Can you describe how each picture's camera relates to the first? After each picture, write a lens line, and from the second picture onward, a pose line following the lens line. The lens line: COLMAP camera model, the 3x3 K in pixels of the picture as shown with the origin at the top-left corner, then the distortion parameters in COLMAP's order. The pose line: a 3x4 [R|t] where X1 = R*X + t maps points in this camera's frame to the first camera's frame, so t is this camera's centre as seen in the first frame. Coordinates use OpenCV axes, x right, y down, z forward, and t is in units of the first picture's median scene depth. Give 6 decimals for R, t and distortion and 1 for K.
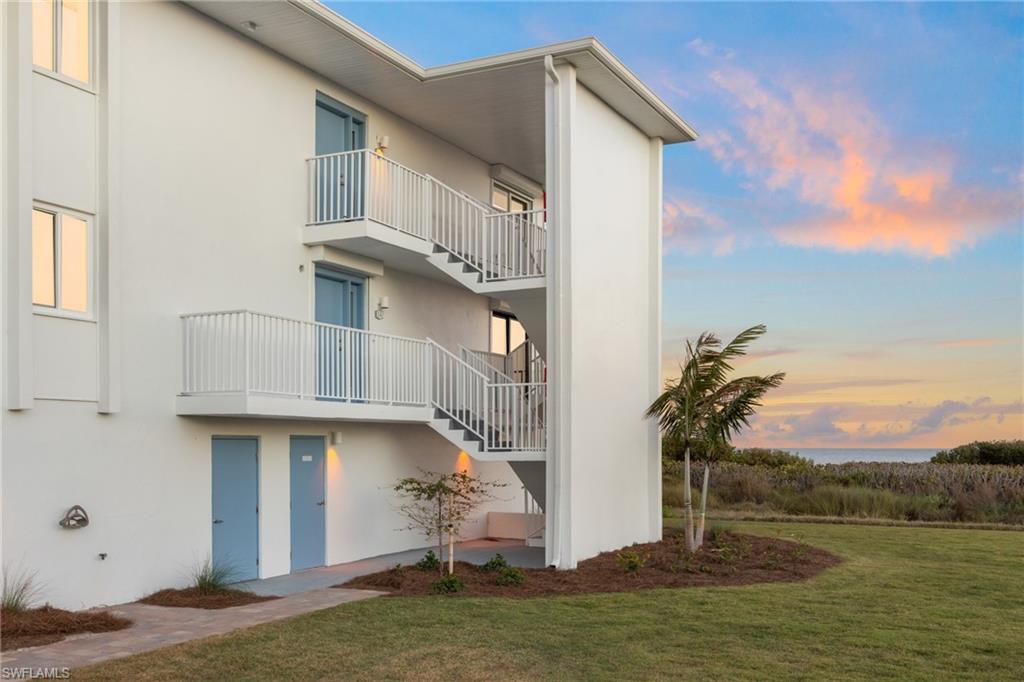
lens RADIAL K [[1028.2, 0, 512.2], [0, 1028.2, 443.6], [0, 0, 1]] dist [0.007087, 0.000477]
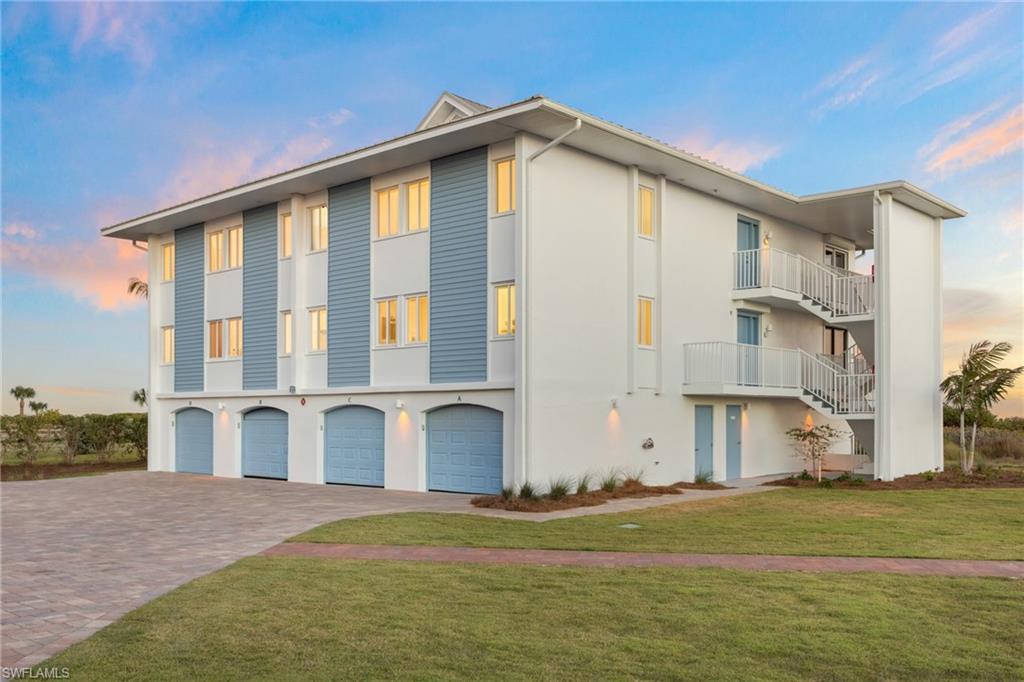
lens RADIAL K [[934.0, 0, 511.5], [0, 934.0, 405.3], [0, 0, 1]] dist [-0.002495, 0.004418]
pose [[0.964470, -0.002678, -0.264179, -0.137050], [-0.000155, 0.999943, -0.010703, 0.010155], [0.264193, 0.010364, 0.964414, -0.664595]]
